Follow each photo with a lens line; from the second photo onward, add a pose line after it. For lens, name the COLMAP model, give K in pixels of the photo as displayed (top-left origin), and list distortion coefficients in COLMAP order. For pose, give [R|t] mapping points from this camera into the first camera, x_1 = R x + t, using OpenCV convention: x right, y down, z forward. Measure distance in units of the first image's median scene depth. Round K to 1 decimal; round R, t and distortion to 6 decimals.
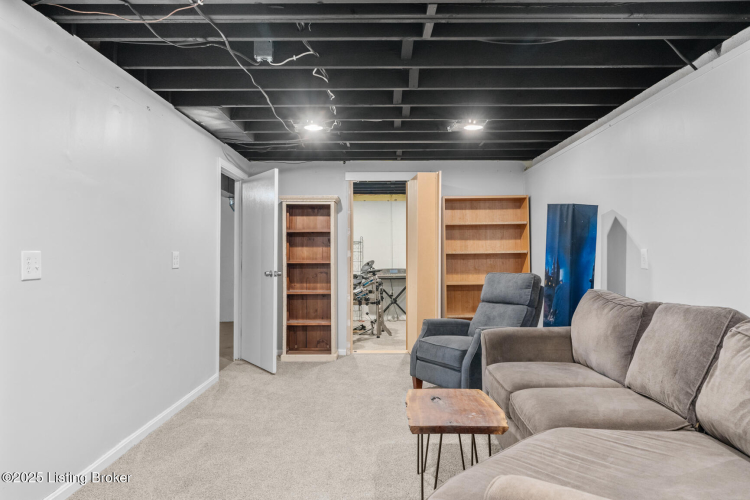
lens RADIAL K [[518.9, 0, 375.4], [0, 518.9, 251.7], [0, 0, 1]] dist [0.000027, 0.000020]
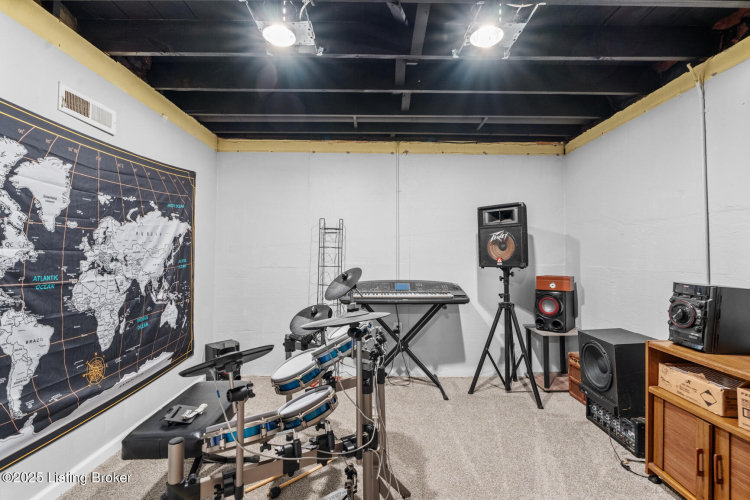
lens RADIAL K [[340.3, 0, 375.7], [0, 340.3, 250.4], [0, 0, 1]] dist [0.003635, 0.000069]
pose [[0.999919, 0.010375, 0.007330, 0.006472], [-0.010372, 0.999946, -0.000479, 0.002706], [-0.007334, 0.000403, 0.999973, 0.651979]]
